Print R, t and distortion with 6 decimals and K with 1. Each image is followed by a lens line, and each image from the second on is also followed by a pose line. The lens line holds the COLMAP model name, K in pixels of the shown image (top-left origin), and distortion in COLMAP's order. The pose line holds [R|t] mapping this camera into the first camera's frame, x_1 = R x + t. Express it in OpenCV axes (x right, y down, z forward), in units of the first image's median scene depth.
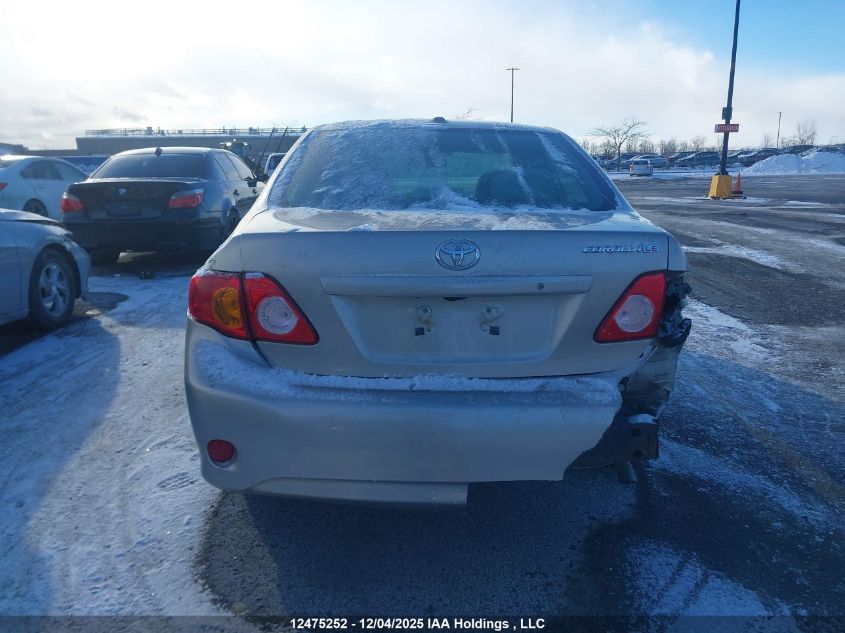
lens RADIAL K [[701.8, 0, 435.8], [0, 701.8, 318.6], [0, 0, 1]] dist [0.070672, -0.089217]
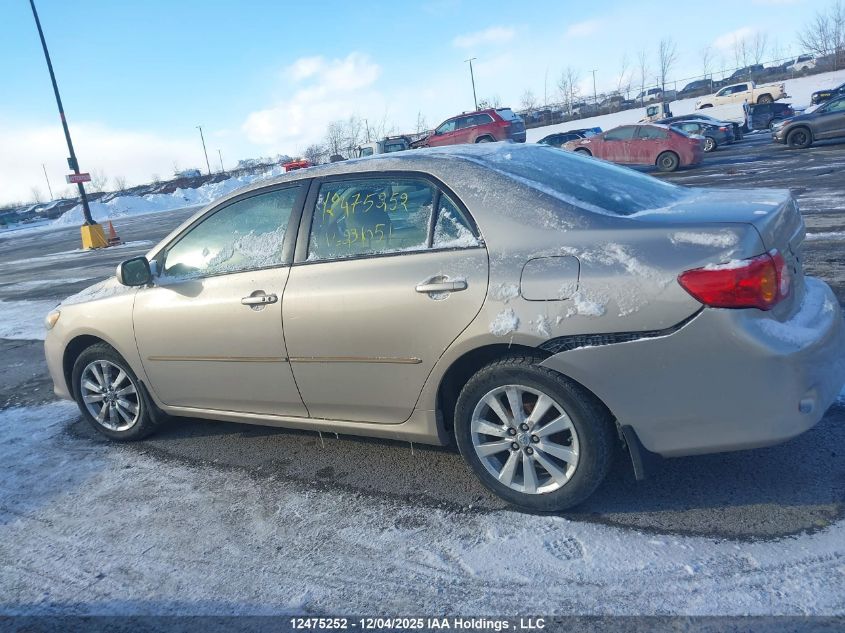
lens RADIAL K [[701.8, 0, 435.8], [0, 701.8, 318.6], [0, 0, 1]] dist [0.070672, -0.089217]
pose [[0.484240, -0.248138, 0.839011, -0.221734], [0.306633, 0.946252, 0.102879, -0.036345], [-0.819443, 0.207450, 0.534300, 0.118889]]
